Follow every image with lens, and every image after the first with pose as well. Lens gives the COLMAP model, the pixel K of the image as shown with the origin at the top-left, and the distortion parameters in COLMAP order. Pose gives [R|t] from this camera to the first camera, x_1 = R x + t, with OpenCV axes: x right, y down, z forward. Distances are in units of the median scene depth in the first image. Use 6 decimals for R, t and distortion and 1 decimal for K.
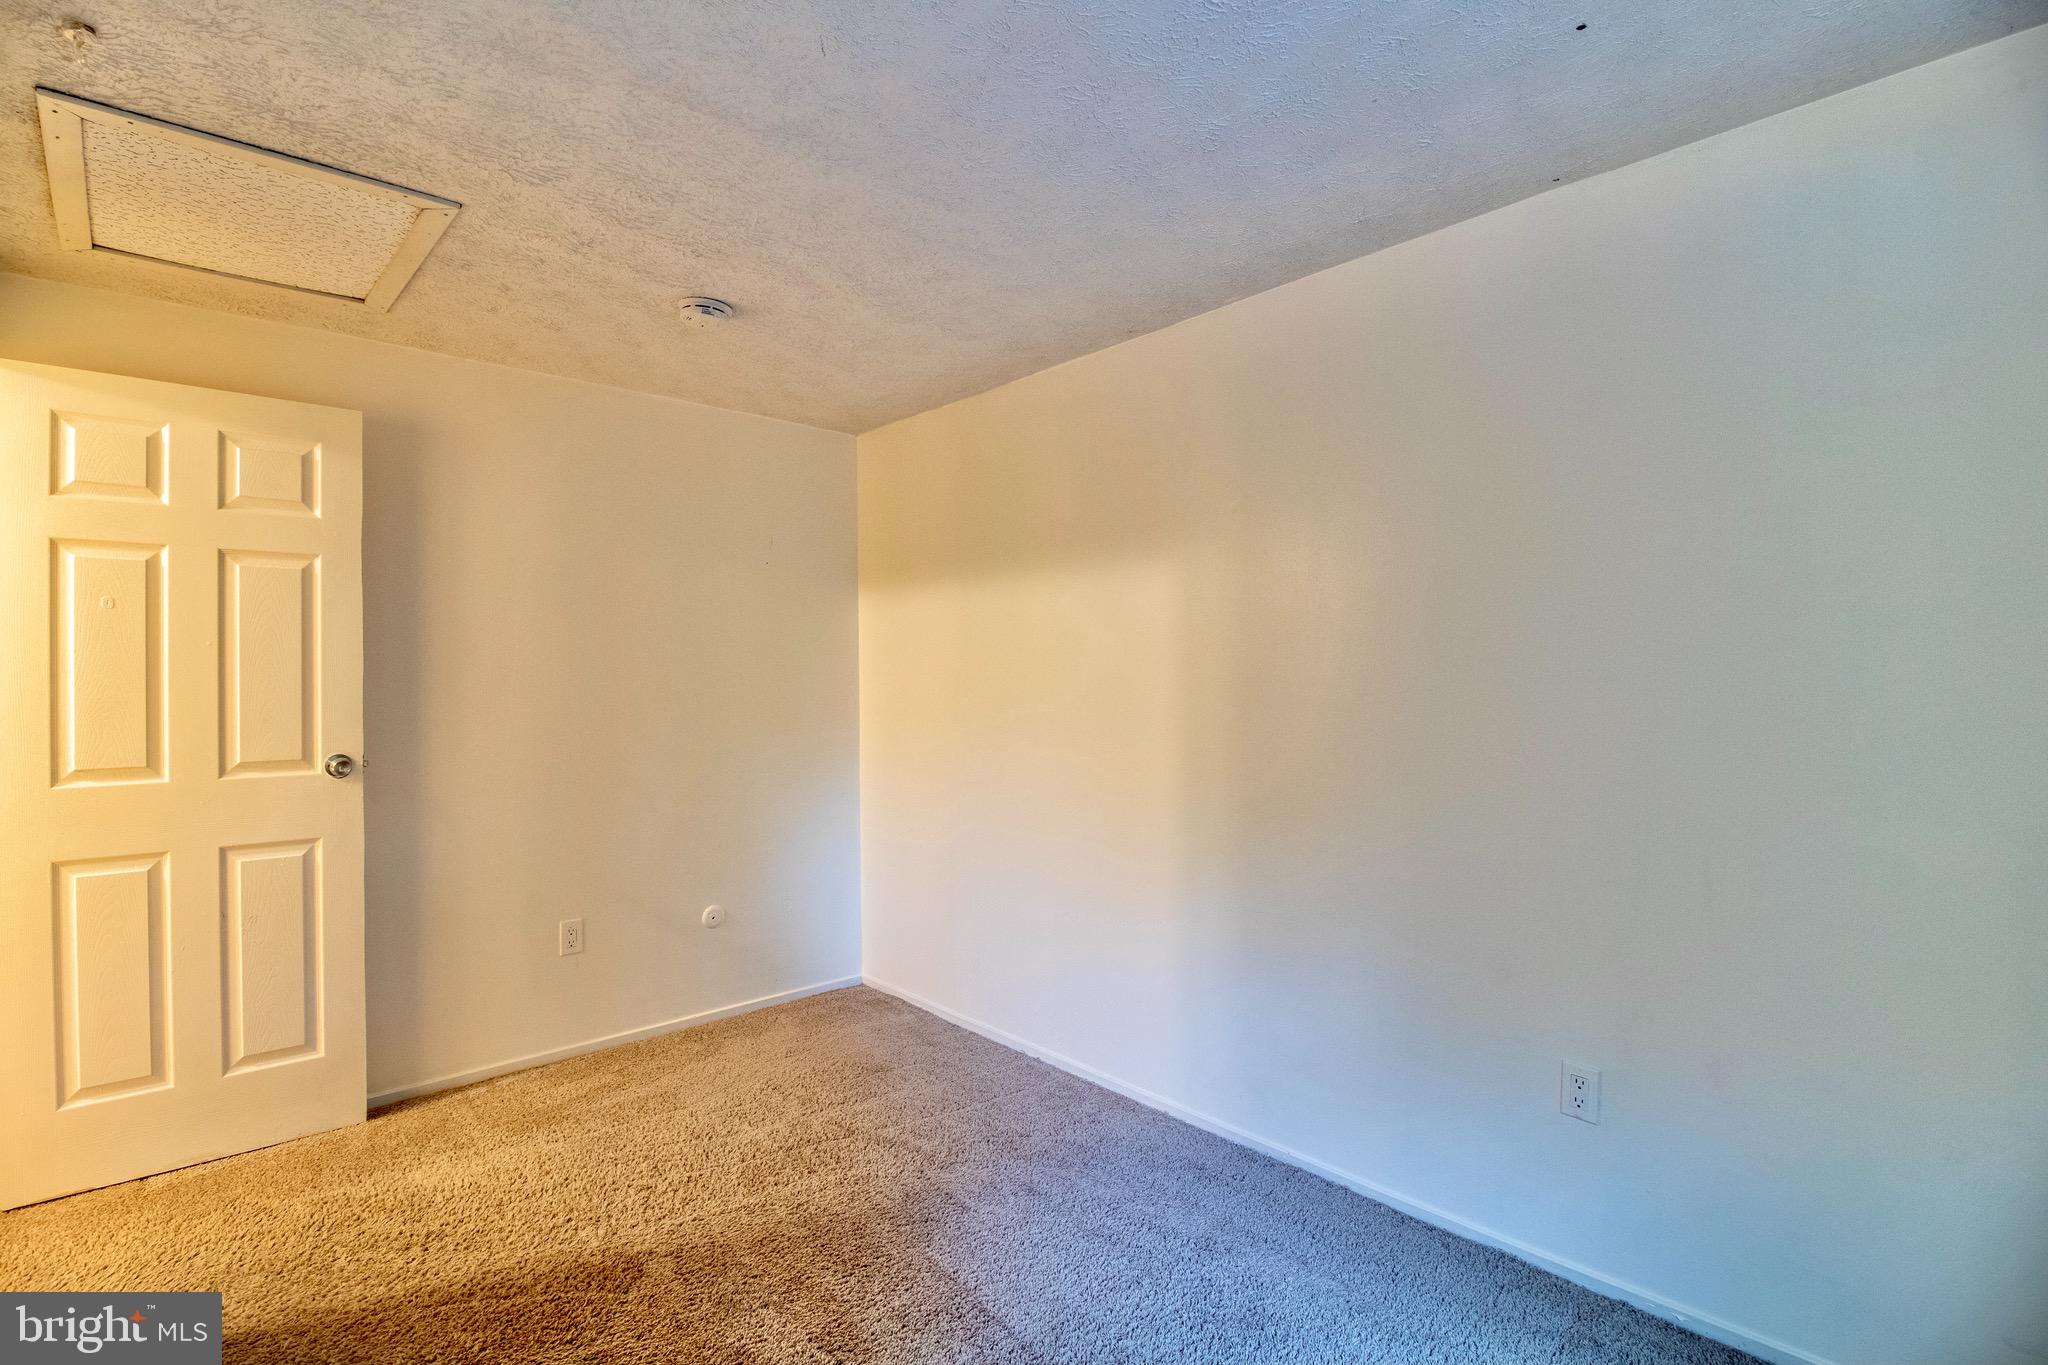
lens RADIAL K [[974.8, 0, 1020.6], [0, 974.8, 679.4], [0, 0, 1]] dist [0.001241, -0.011181]
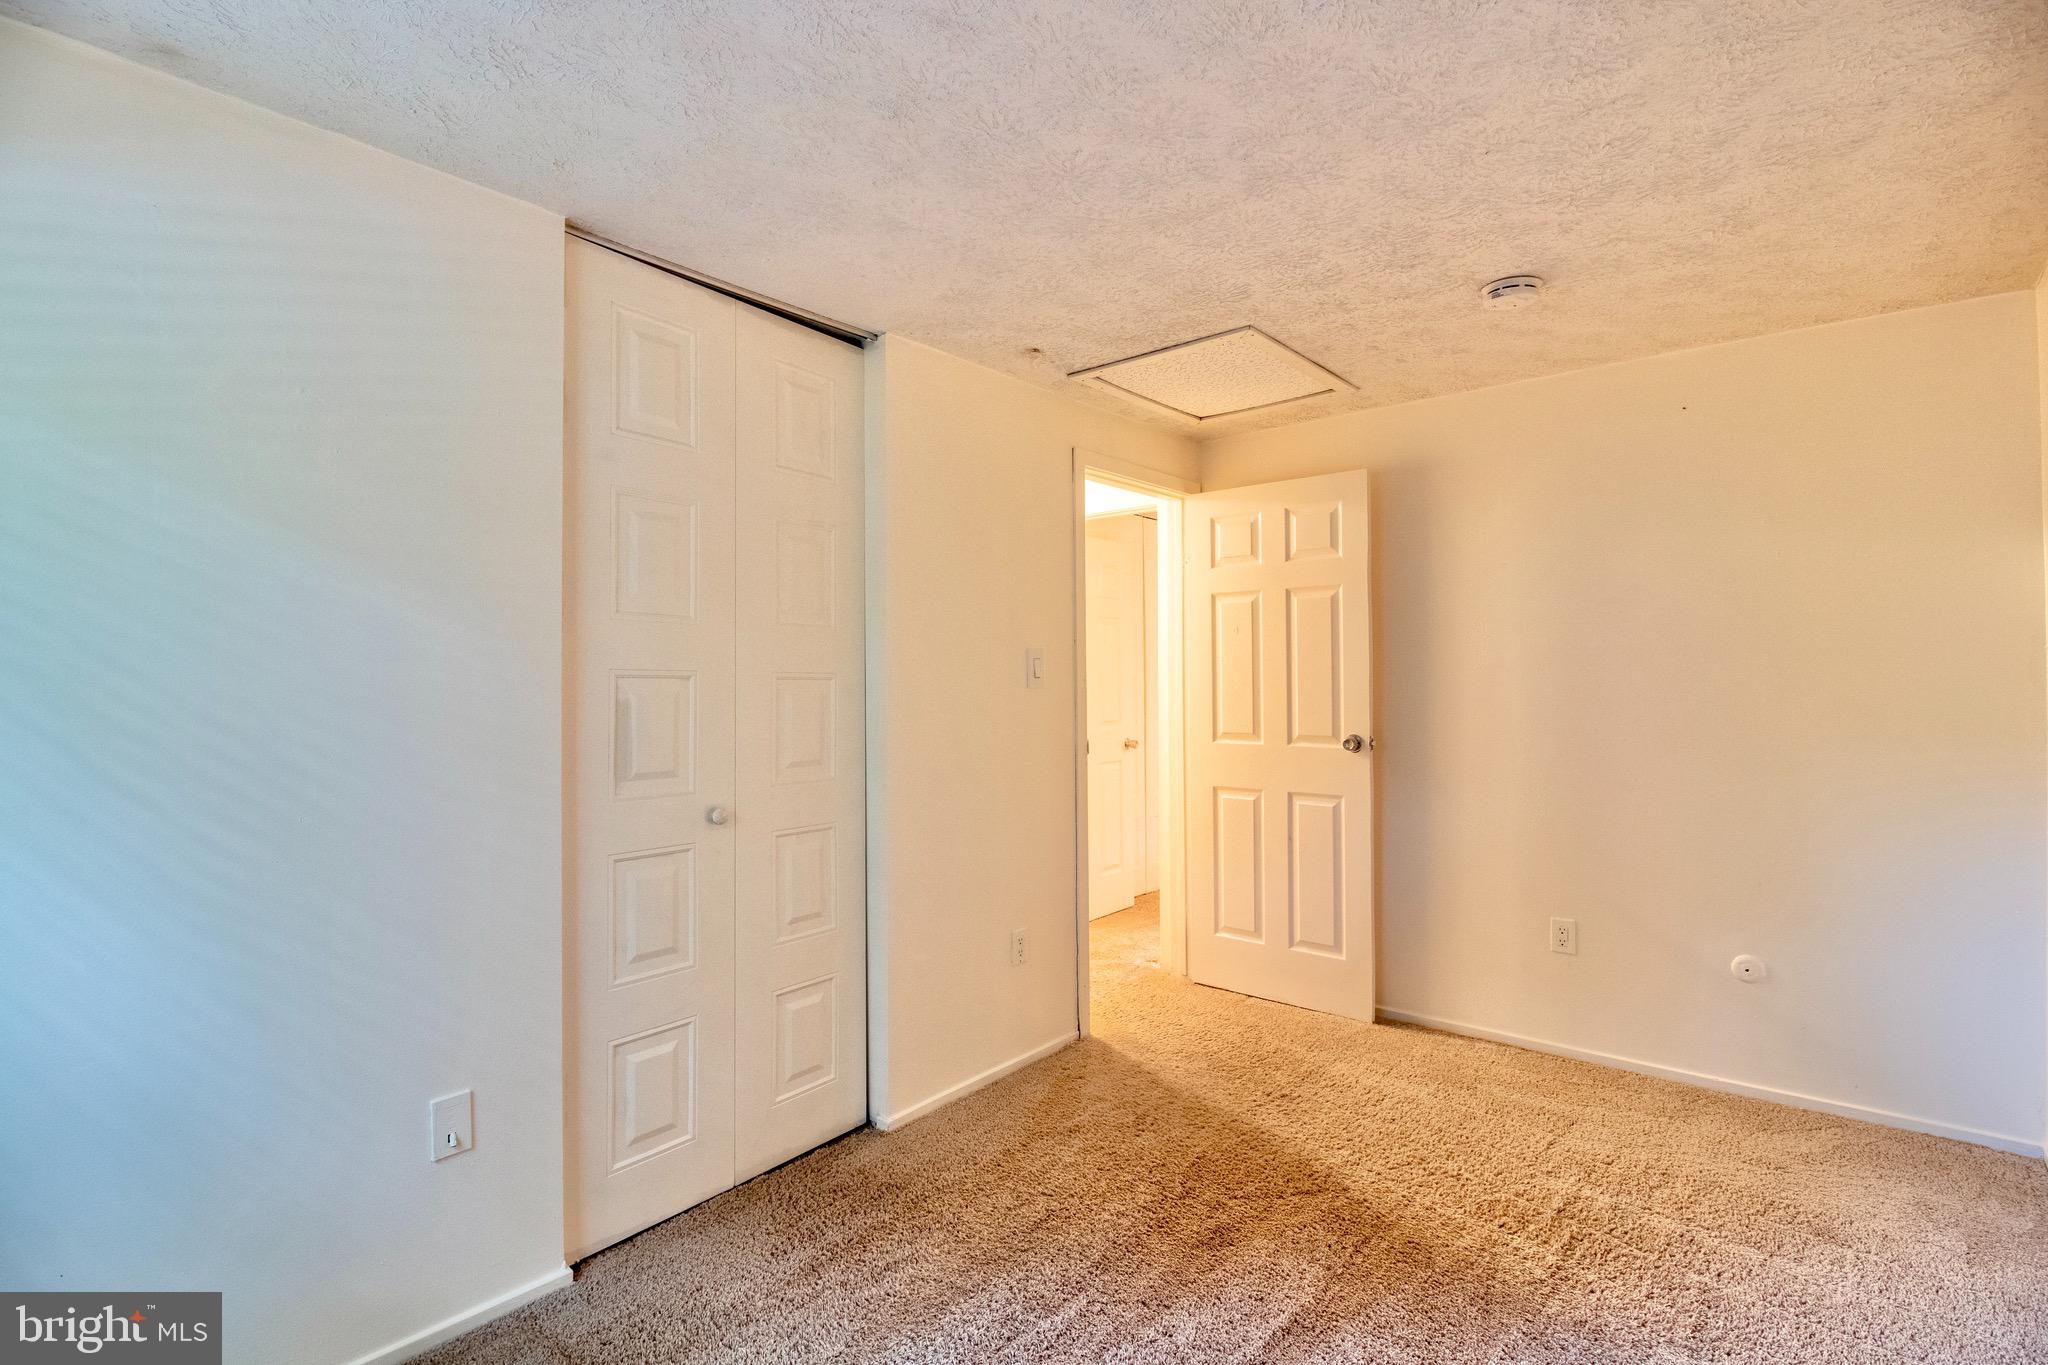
lens RADIAL K [[974.8, 0, 1018.5], [0, 974.8, 680.9], [0, 0, 1]] dist [0.001241, -0.011181]
pose [[0.105246, 0.005560, -0.994431, 0.555456], [0.005221, 0.999967, 0.006143, -0.005762], [0.994433, -0.005839, 0.105213, 0.409243]]
